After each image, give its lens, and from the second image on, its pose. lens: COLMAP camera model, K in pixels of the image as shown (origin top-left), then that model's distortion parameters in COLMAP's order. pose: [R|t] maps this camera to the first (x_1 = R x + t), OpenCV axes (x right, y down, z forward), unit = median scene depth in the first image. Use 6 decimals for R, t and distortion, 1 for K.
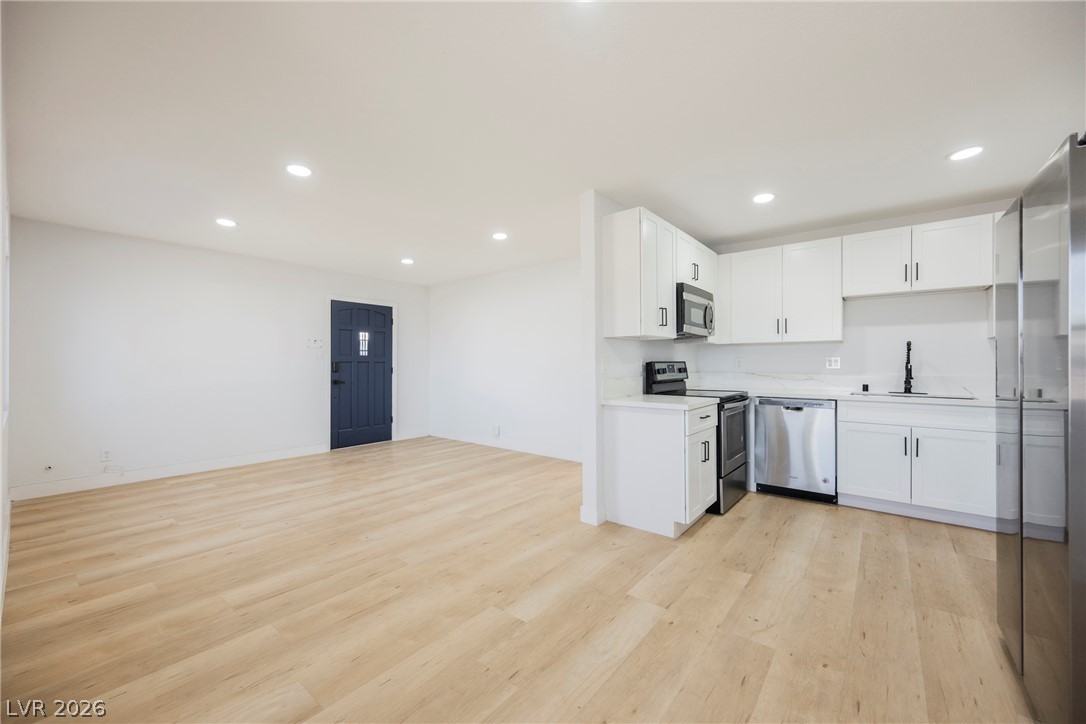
lens RADIAL K [[425.8, 0, 536.3], [0, 425.8, 362.4], [0, 0, 1]] dist [-0.006289, 0.001450]
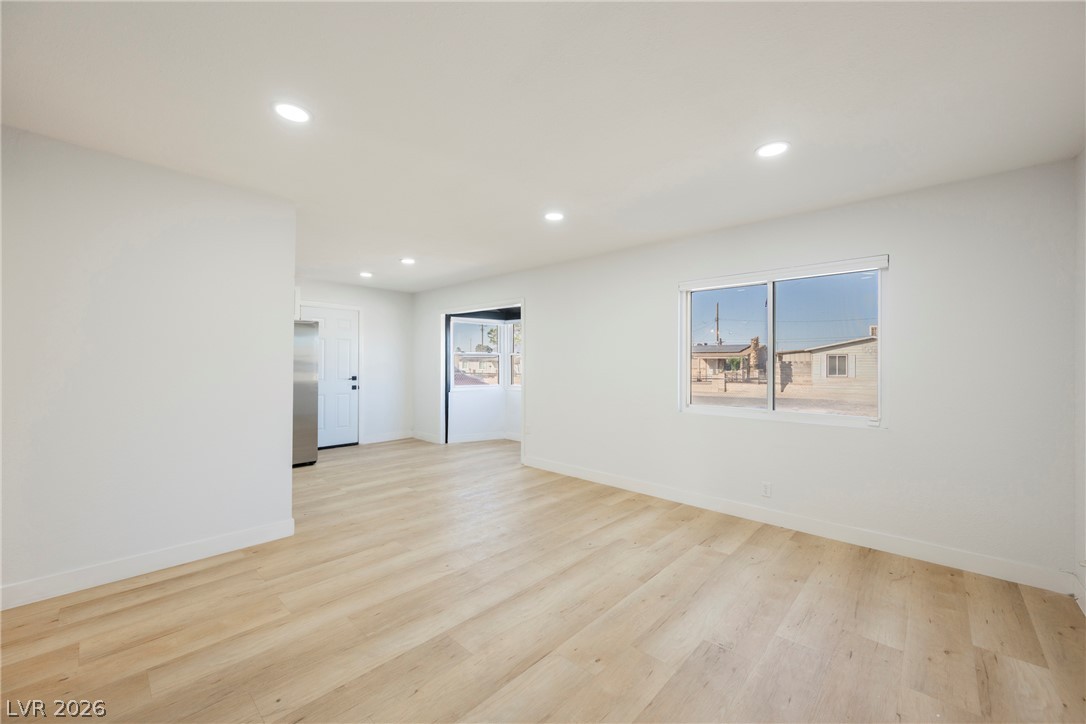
lens RADIAL K [[425.8, 0, 543.3], [0, 425.8, 362.2], [0, 0, 1]] dist [-0.006289, 0.001450]
pose [[-0.998494, -0.003285, 0.054766, -0.494092], [-0.003517, 0.999985, -0.004139, -0.027850], [-0.054752, -0.004326, -0.998491, 1.822822]]
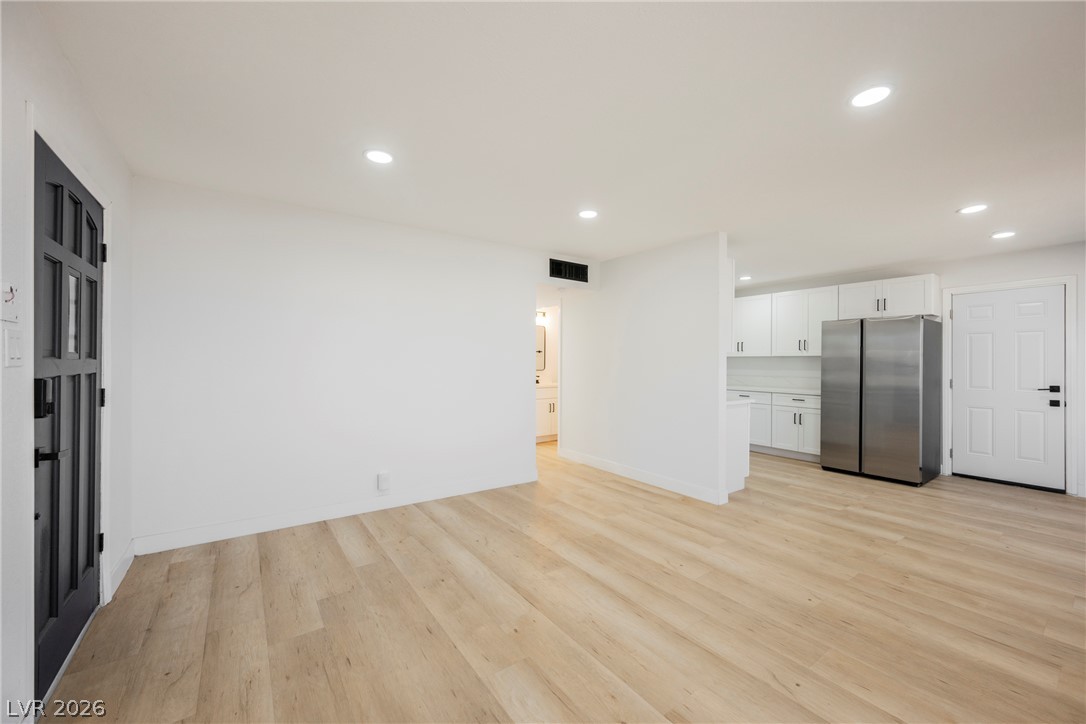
lens RADIAL K [[425.8, 0, 544.1], [0, 425.8, 364.4], [0, 0, 1]] dist [-0.006289, 0.001450]
pose [[0.254077, -0.002688, 0.967180, -1.099844], [-0.007892, 0.999957, 0.004852, -0.026119], [-0.967152, -0.008866, 0.254044, 1.090333]]
